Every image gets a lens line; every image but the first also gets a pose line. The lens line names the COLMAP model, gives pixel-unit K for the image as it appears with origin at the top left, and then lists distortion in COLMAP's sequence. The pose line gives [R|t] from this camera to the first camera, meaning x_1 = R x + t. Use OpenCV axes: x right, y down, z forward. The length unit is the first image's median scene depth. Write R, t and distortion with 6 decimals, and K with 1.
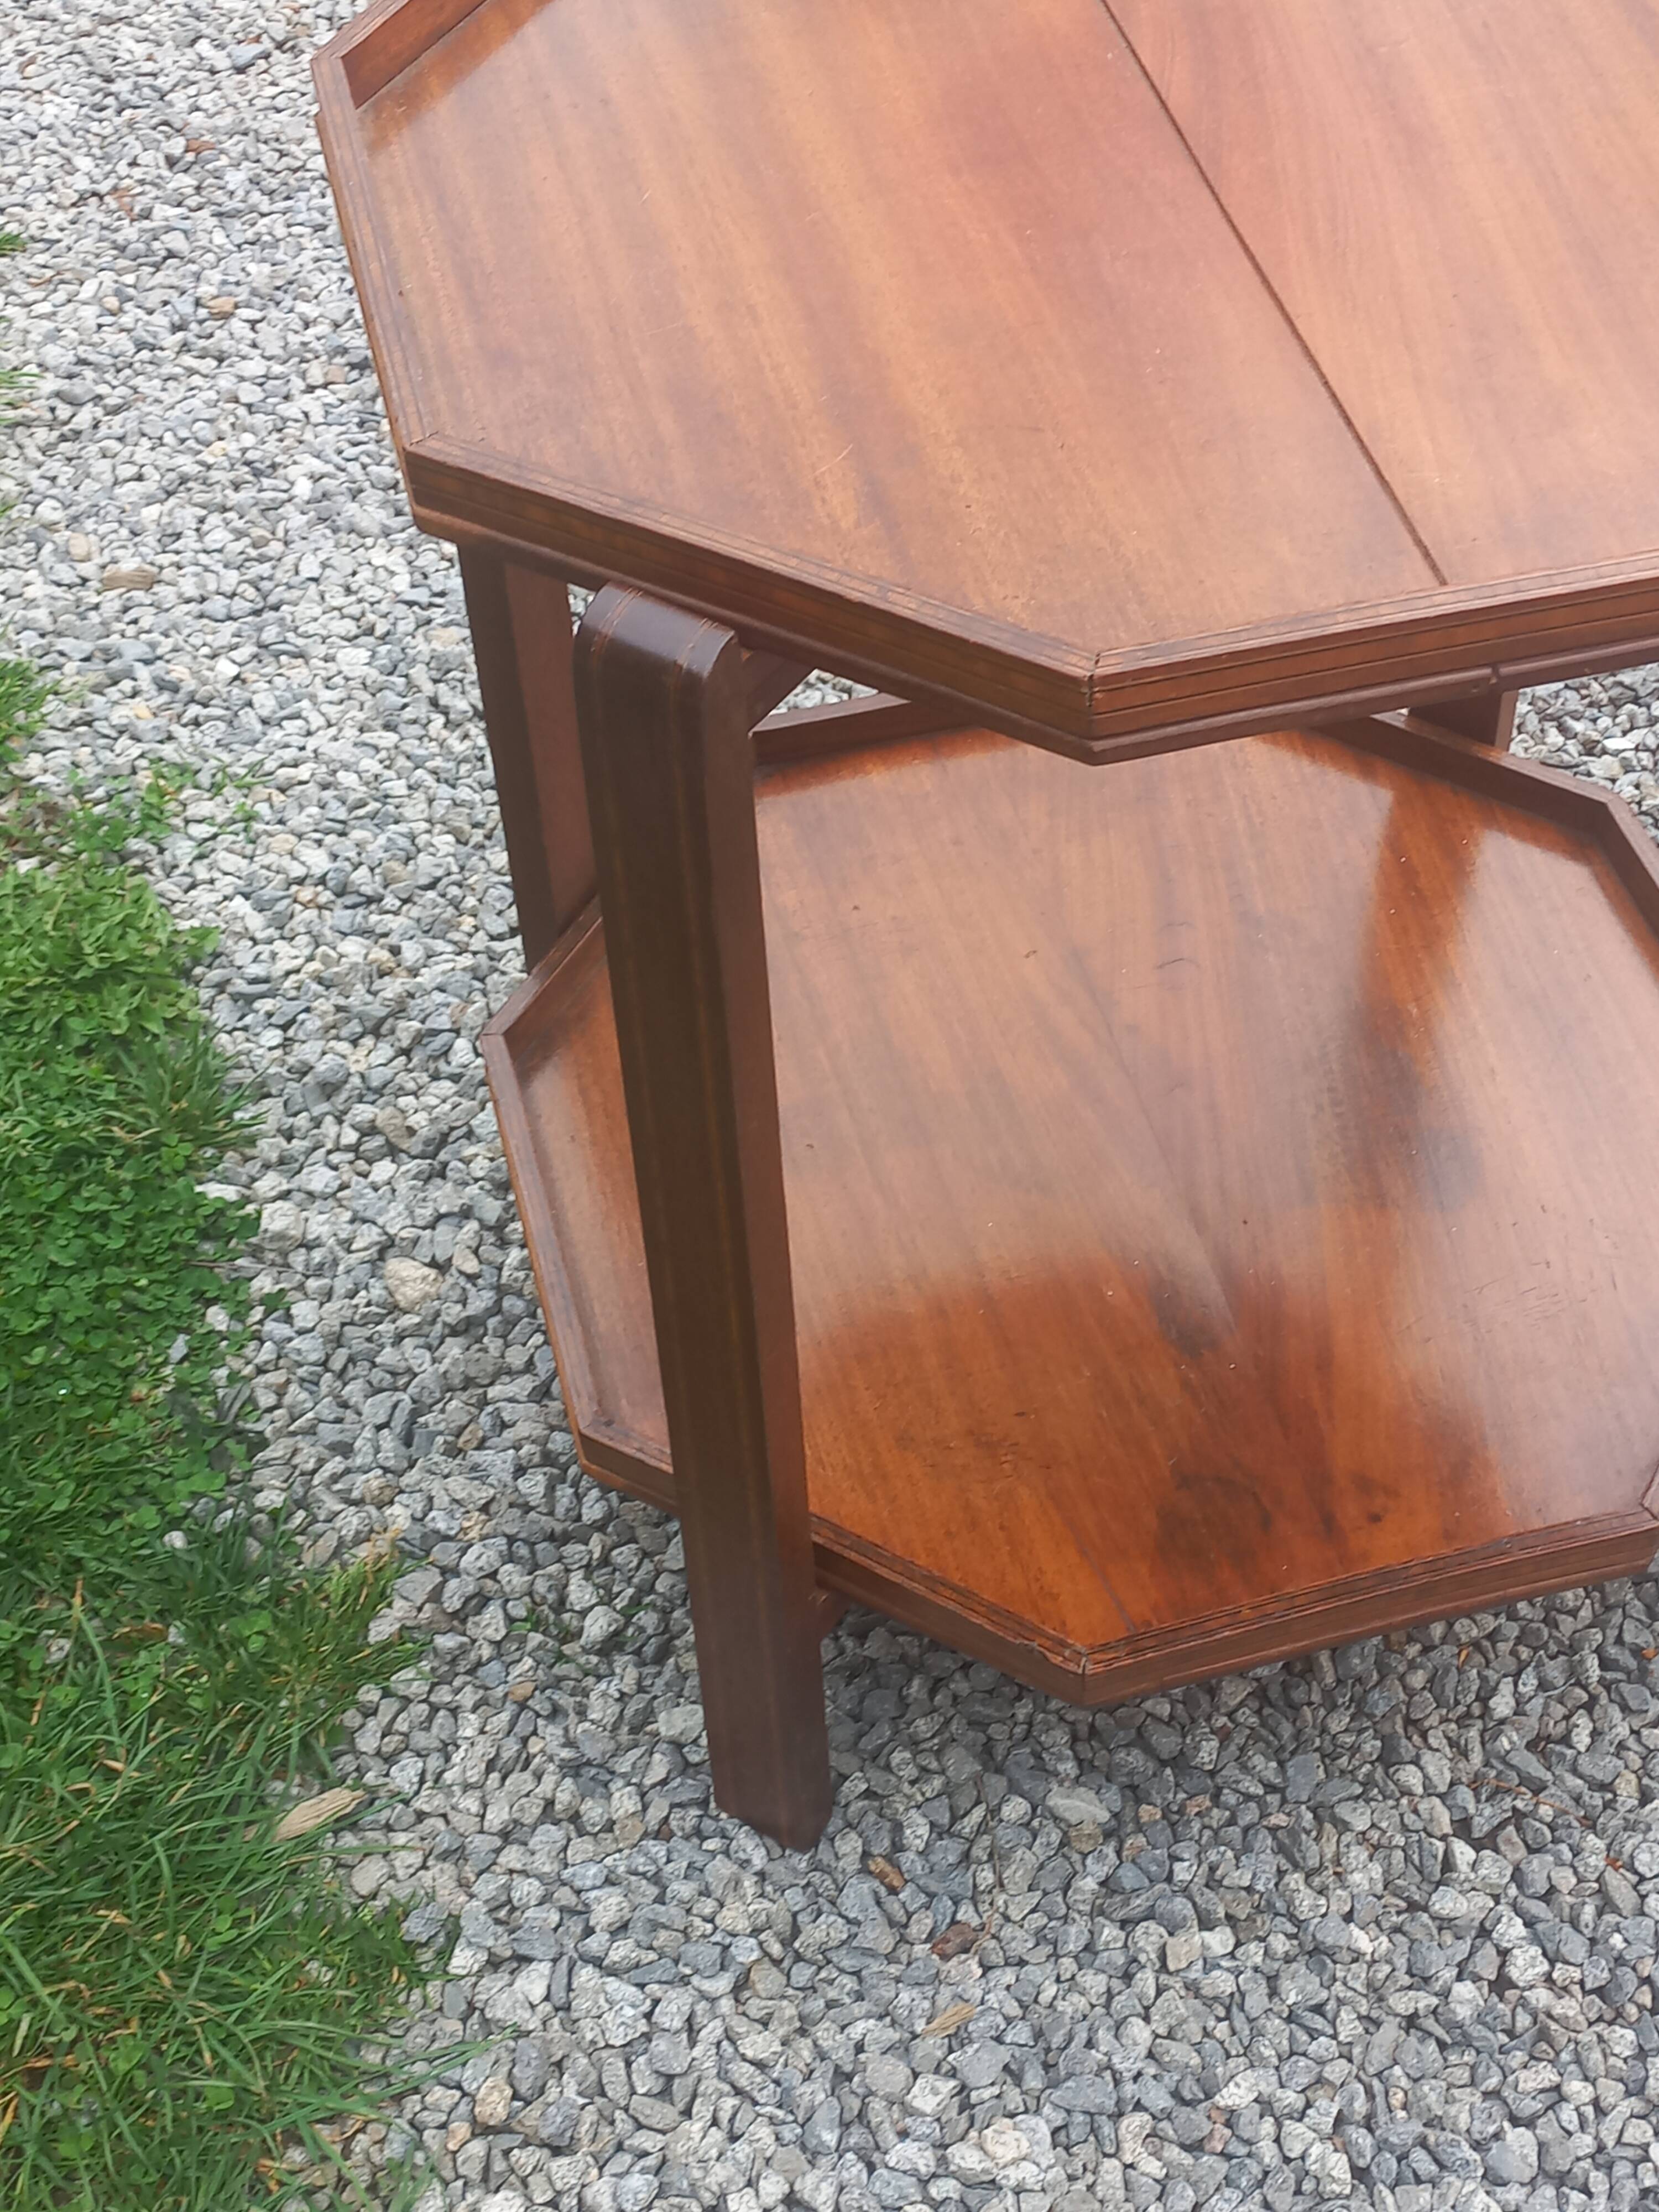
lens RADIAL K [[3180.5, 0, 841.4], [0, 3180.5, 1086.6], [0, 0, 1]] dist [0.079433, 0.000000]
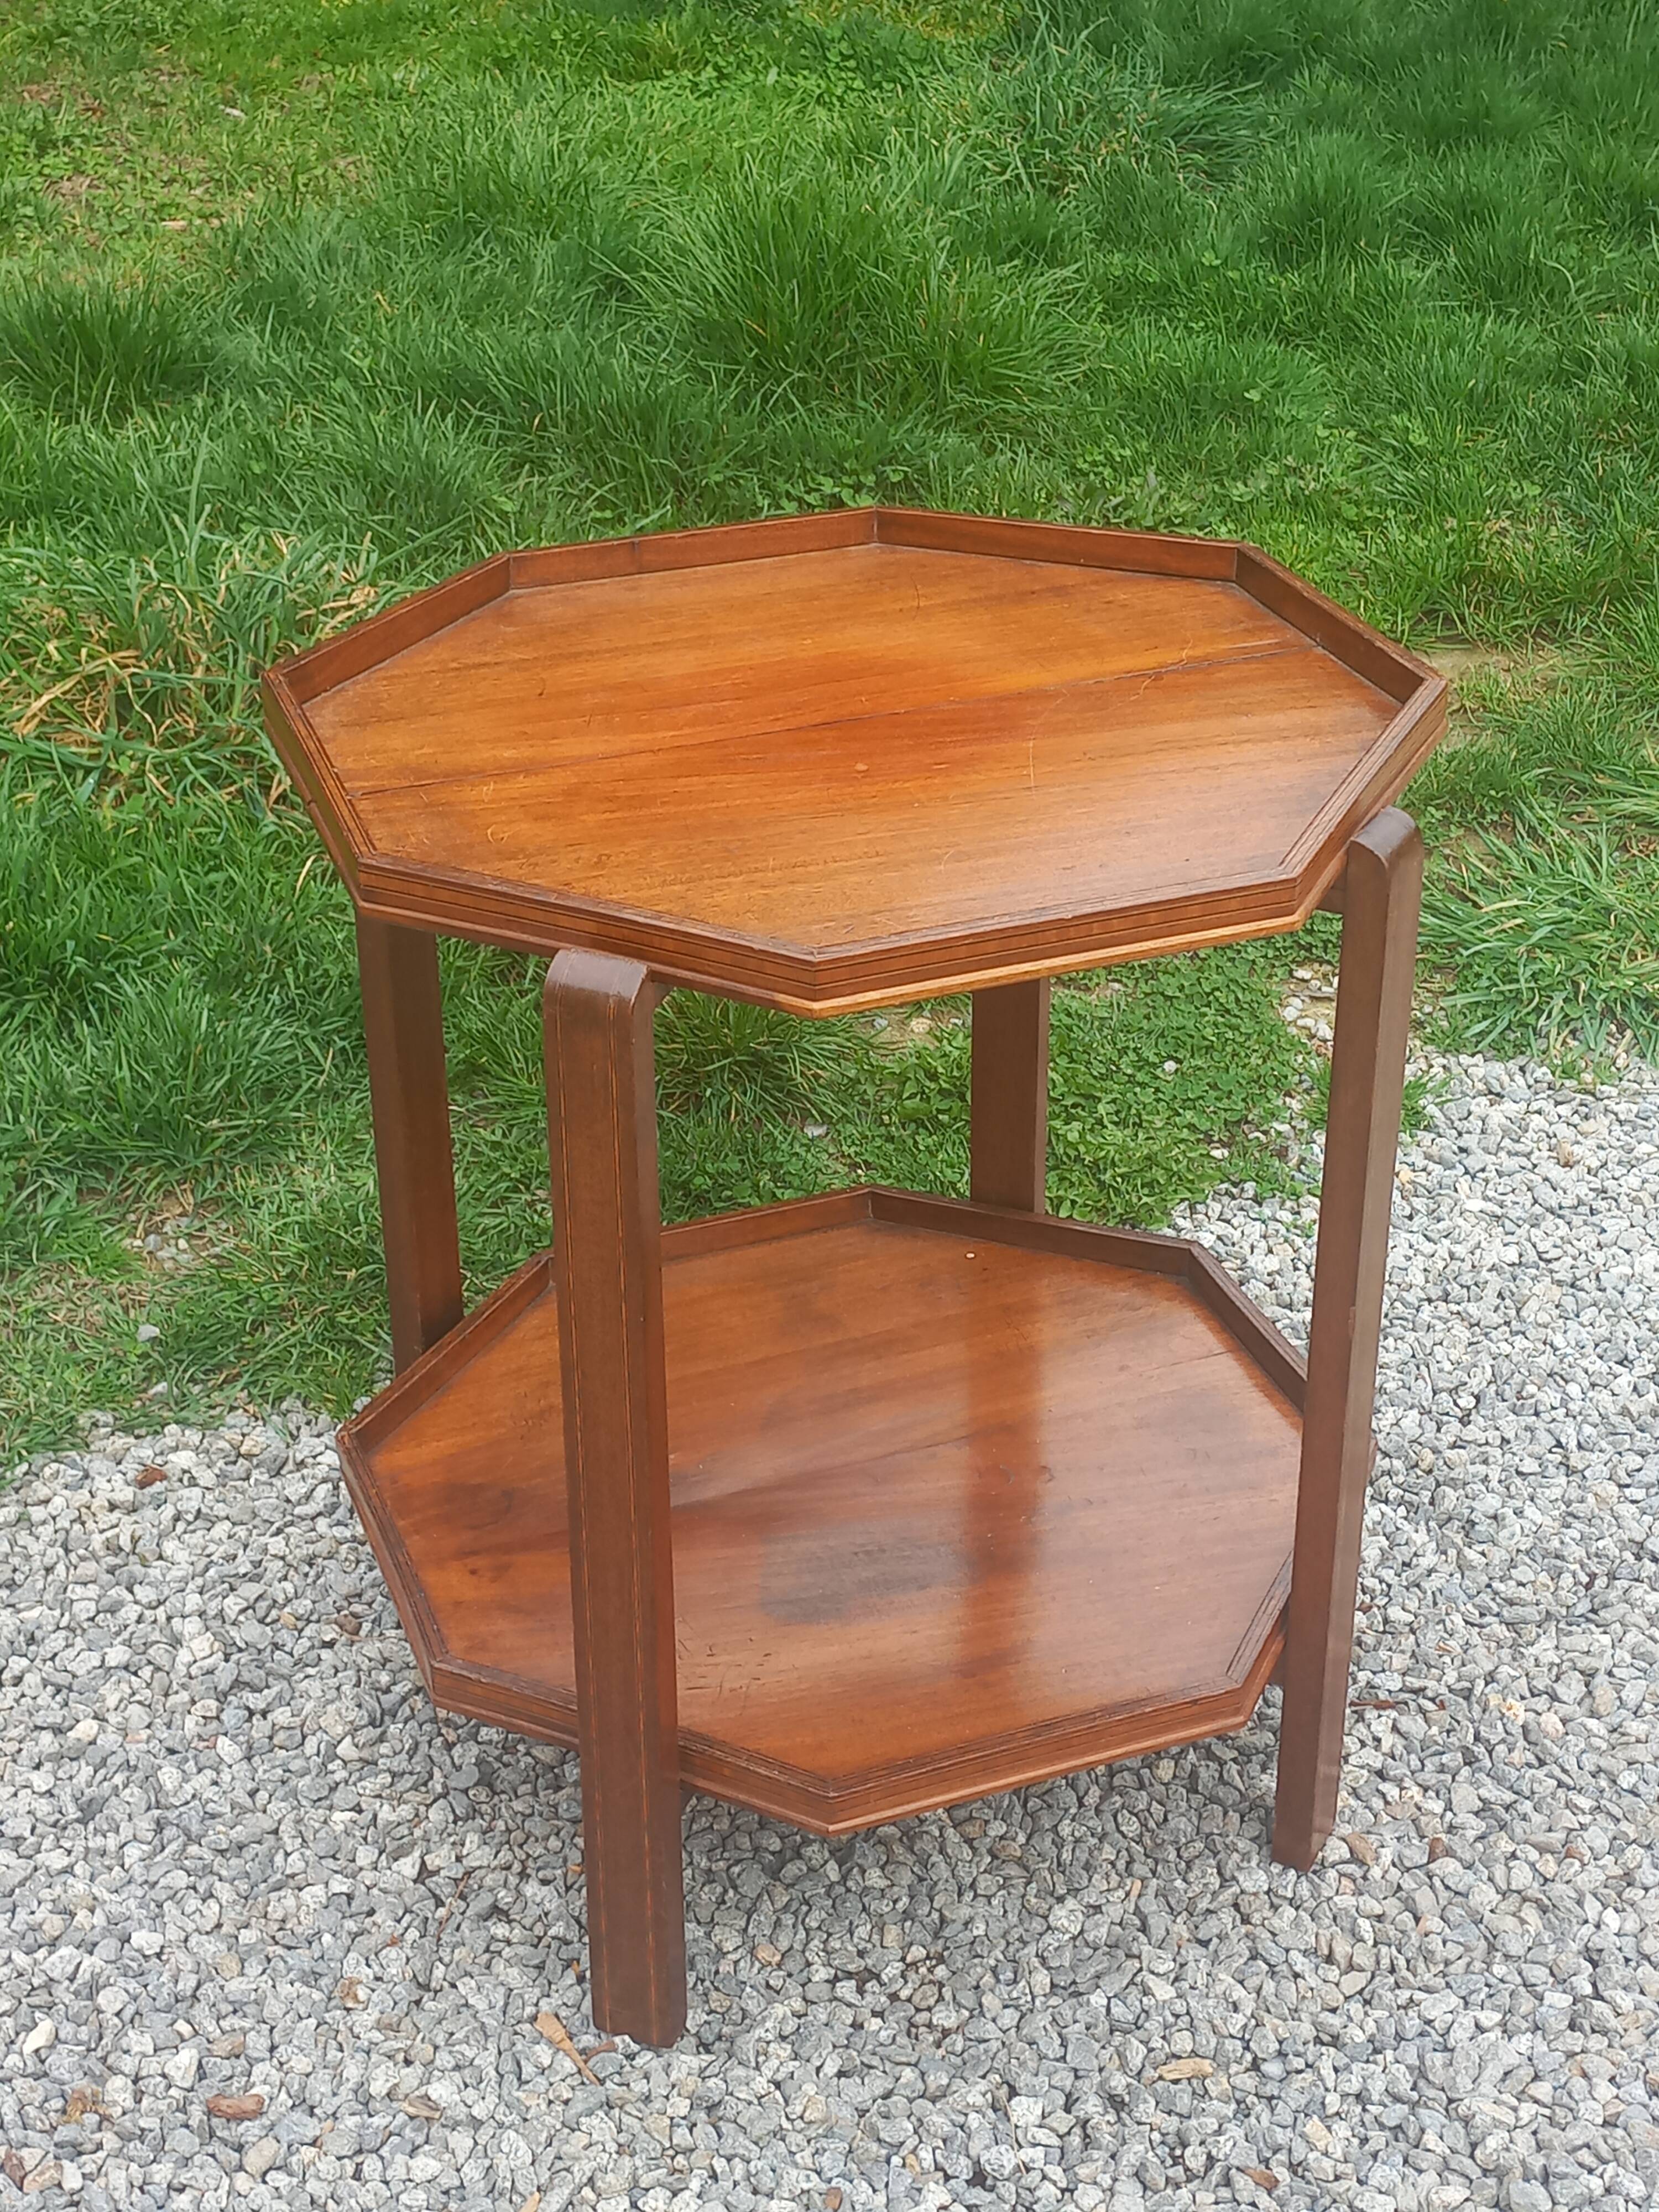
lens RADIAL K [[3180.5, 0, 811.3], [0, 3180.5, 1071.7], [0, 0, 1]] dist [0.079433, 0.000000]
pose [[0.098240, 0.518417, -0.849466, 1.171471], [-0.721524, 0.624990, 0.297978, -0.493650], [0.685384, 0.583637, 0.435450, 0.321215]]
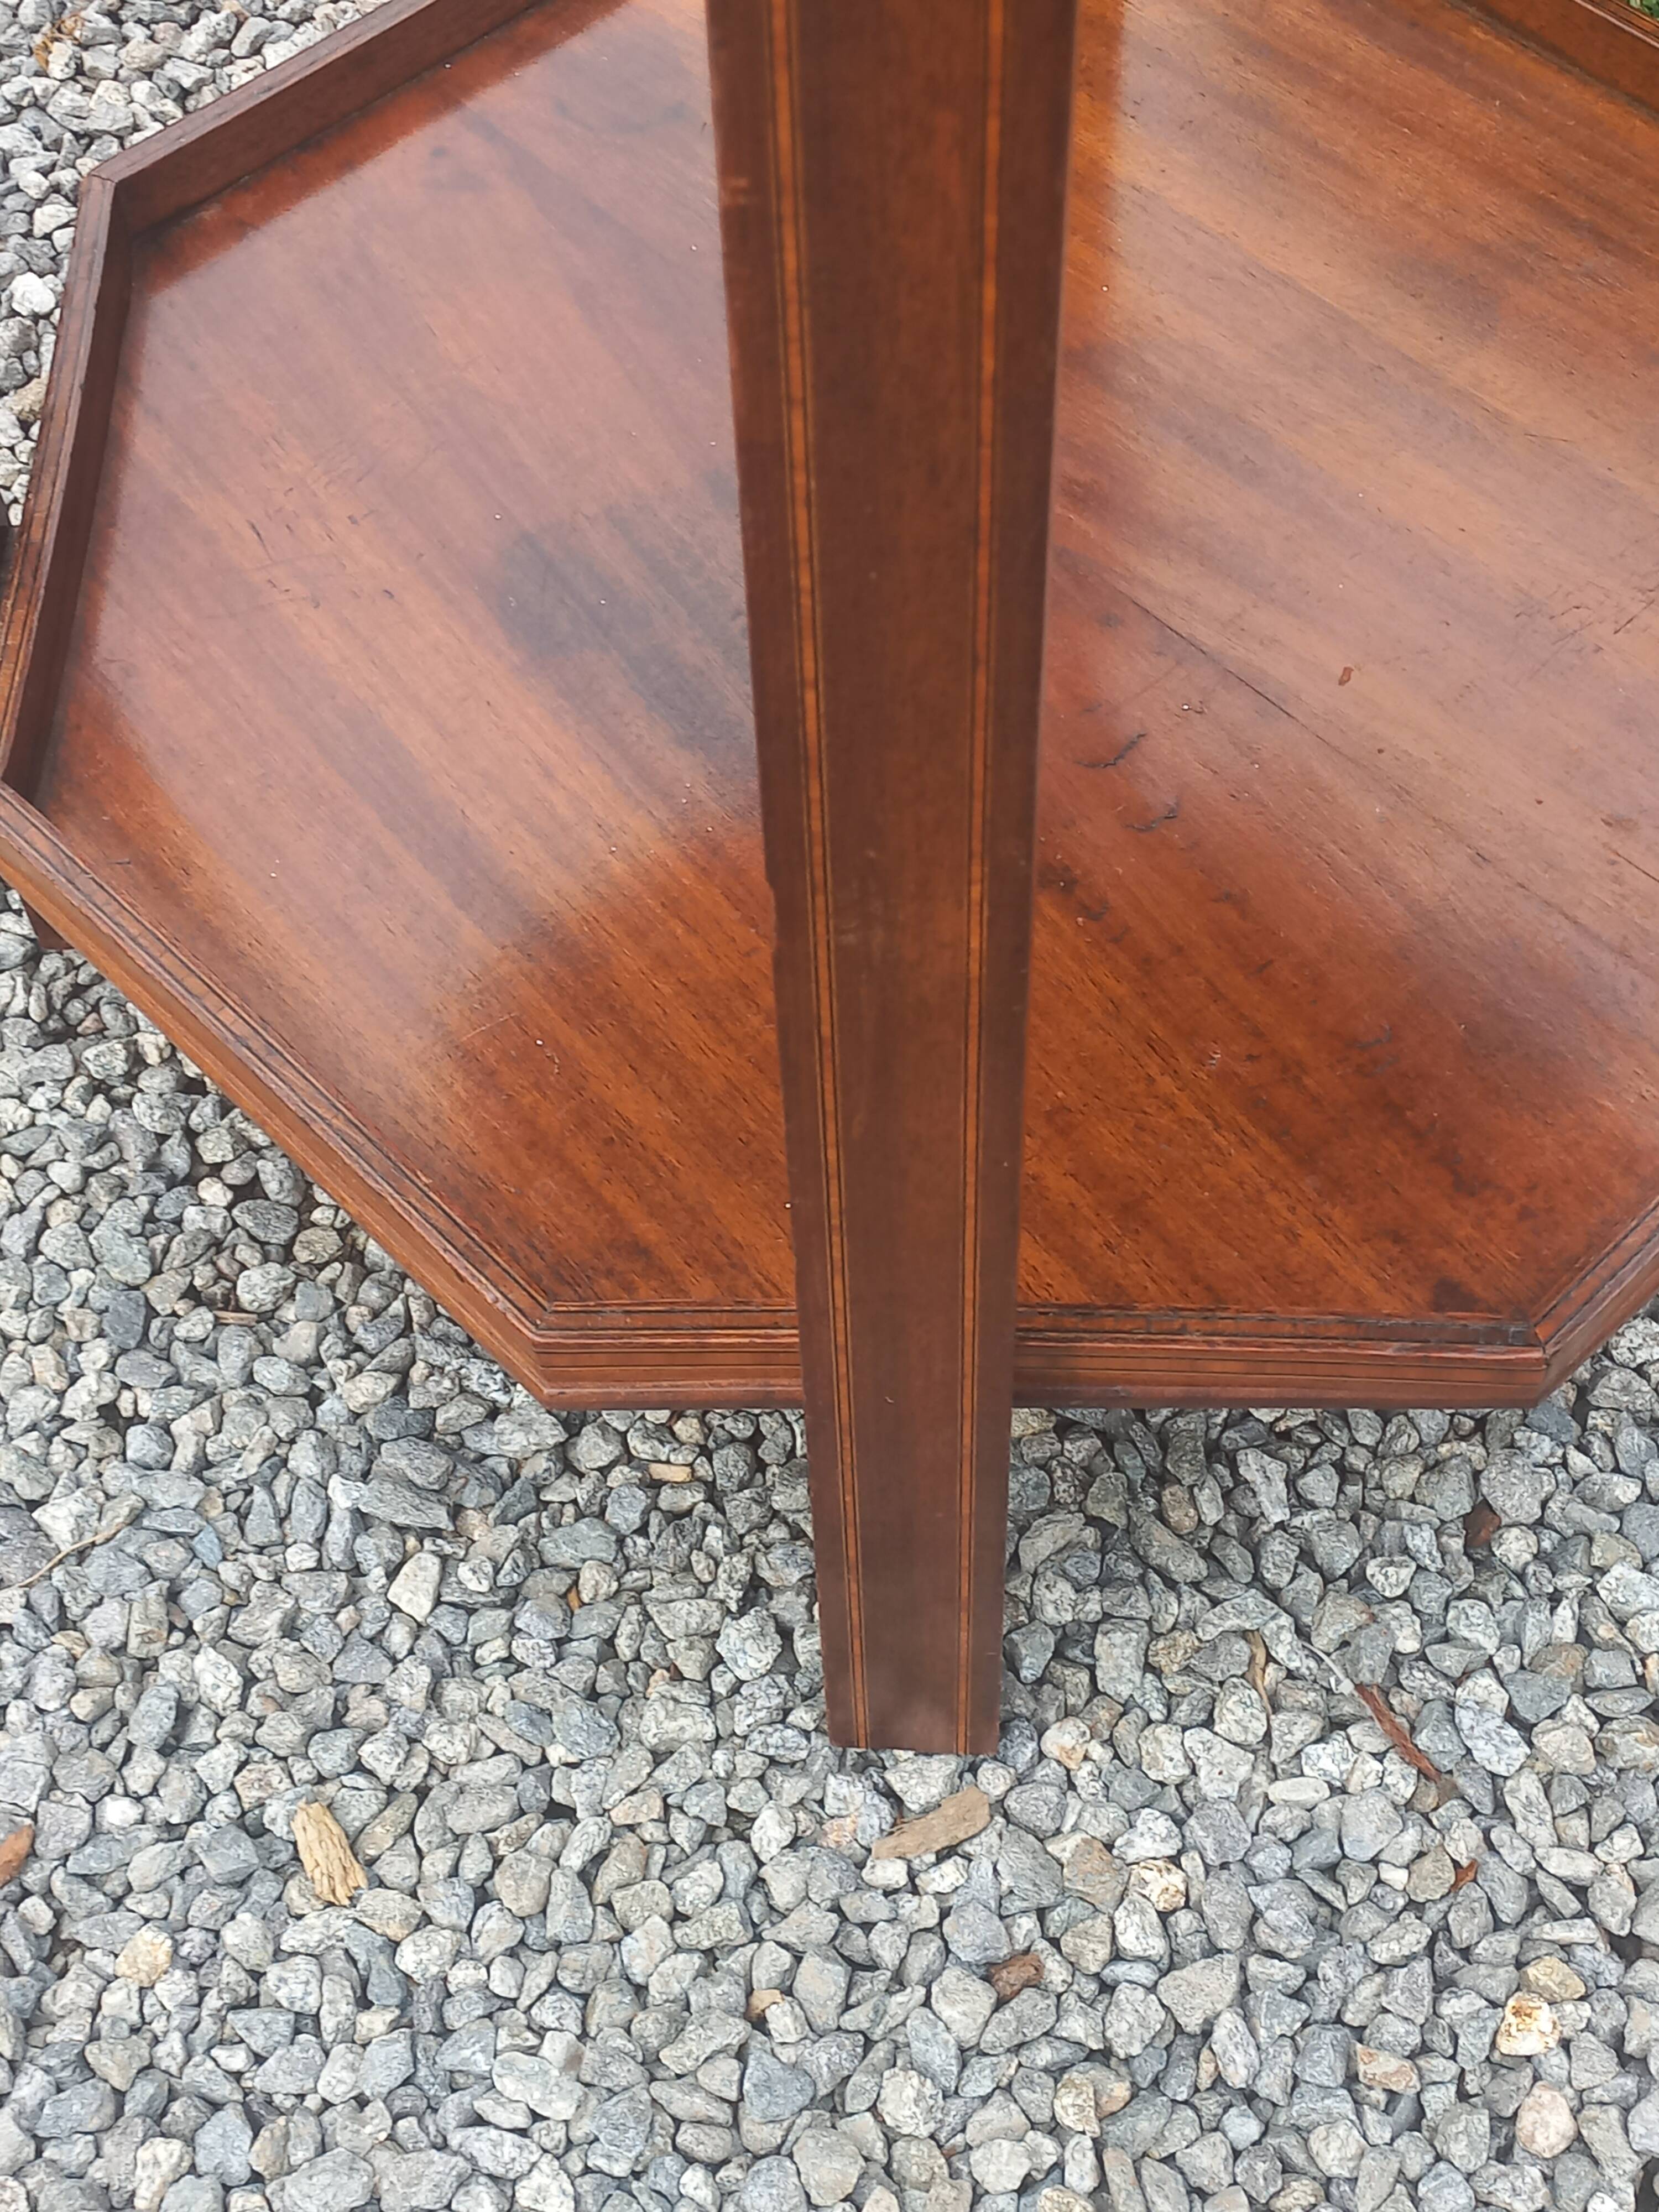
lens RADIAL K [[3180.5, 0, 825.0], [0, 3180.5, 1077.4], [0, 0, 1]] dist [0.079433, 0.000000]
pose [[-0.873545, 0.437976, -0.212360, 0.321363], [-0.304303, -0.150894, 0.940548, -0.613699], [0.379894, 0.886233, 0.265090, 0.942472]]
